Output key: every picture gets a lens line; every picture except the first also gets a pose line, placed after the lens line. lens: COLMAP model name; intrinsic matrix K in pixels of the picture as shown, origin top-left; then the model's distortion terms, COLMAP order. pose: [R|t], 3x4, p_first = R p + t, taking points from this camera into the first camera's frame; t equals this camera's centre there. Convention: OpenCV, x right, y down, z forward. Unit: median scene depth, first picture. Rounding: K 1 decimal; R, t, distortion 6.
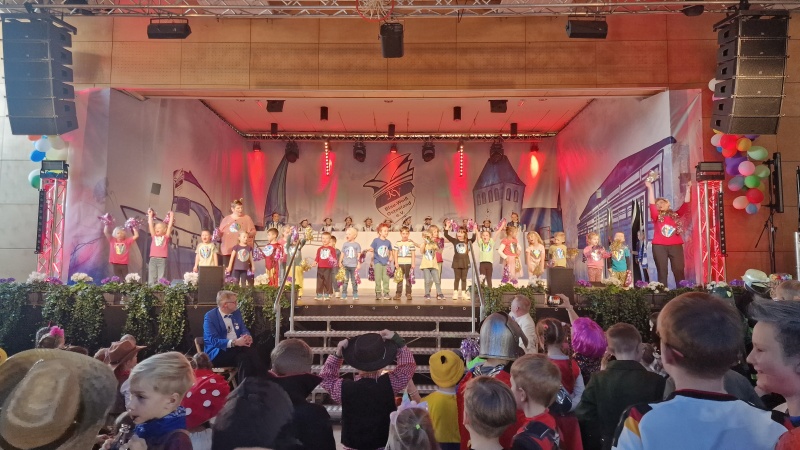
lens RADIAL K [[552.0, 0, 398.8], [0, 552.0, 222.8], [0, 0, 1]] dist [0.073337, -0.064247]
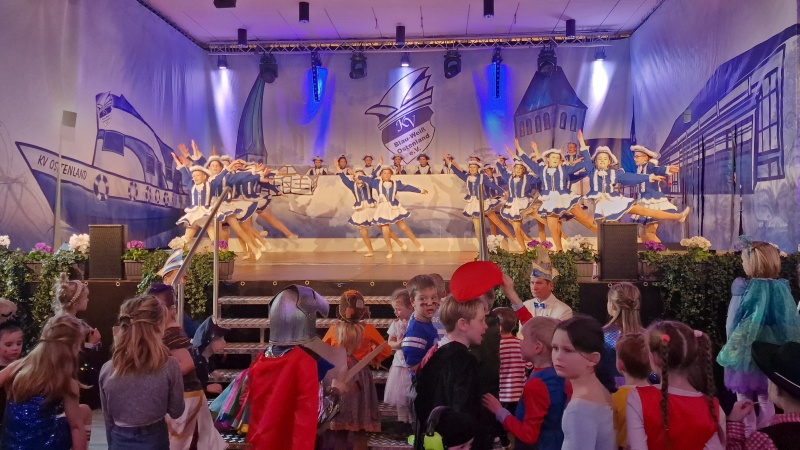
lens RADIAL K [[681.5, 0, 397.7], [0, 681.5, 227.9], [0, 0, 1]] dist [0.109069, -0.155036]
pose [[0.998150, -0.008961, -0.060137, 0.046593], [0.014431, 0.995731, 0.091165, 0.004910], [0.059064, -0.091865, 0.994018, 0.100120]]
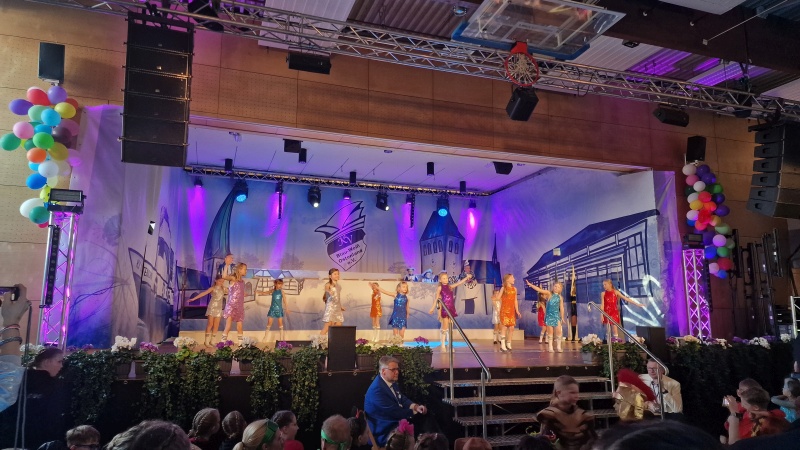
lens RADIAL K [[533.6, 0, 400.0], [0, 533.6, 225.0], [0, 0, 1]] dist [0.066483, -0.001448]
pose [[0.939617, 0.056631, 0.337509, -0.334102], [-0.031881, 0.996409, -0.078433, -0.011809], [-0.340739, 0.062937, 0.938049, 0.093680]]
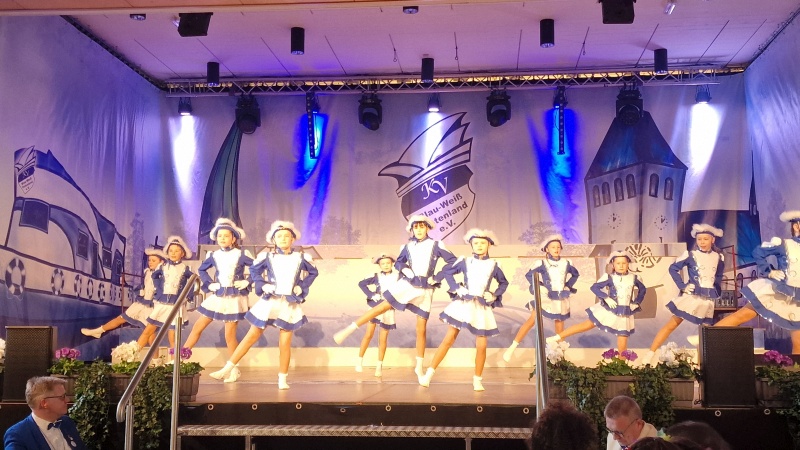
lens RADIAL K [[972.8, 0, 401.1], [0, 972.8, 230.6], [0, 0, 1]] dist [0.189835, -0.468545]
pose [[0.996618, -0.012904, -0.081151, 0.047911], [0.011649, 0.999805, -0.015926, 0.004851], [0.081341, 0.014927, 0.996575, 0.071712]]
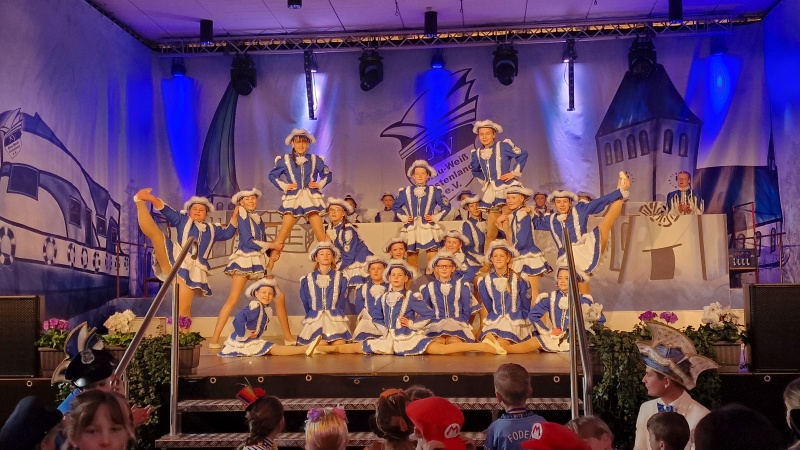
lens RADIAL K [[972.8, 0, 401.1], [0, 972.8, 230.6], [0, 0, 1]] dist [0.189835, -0.468545]
pose [[0.996467, -0.026536, -0.079684, 0.035156], [0.028006, 0.999457, 0.017389, 0.010103], [0.079180, -0.019559, 0.996668, 0.115644]]
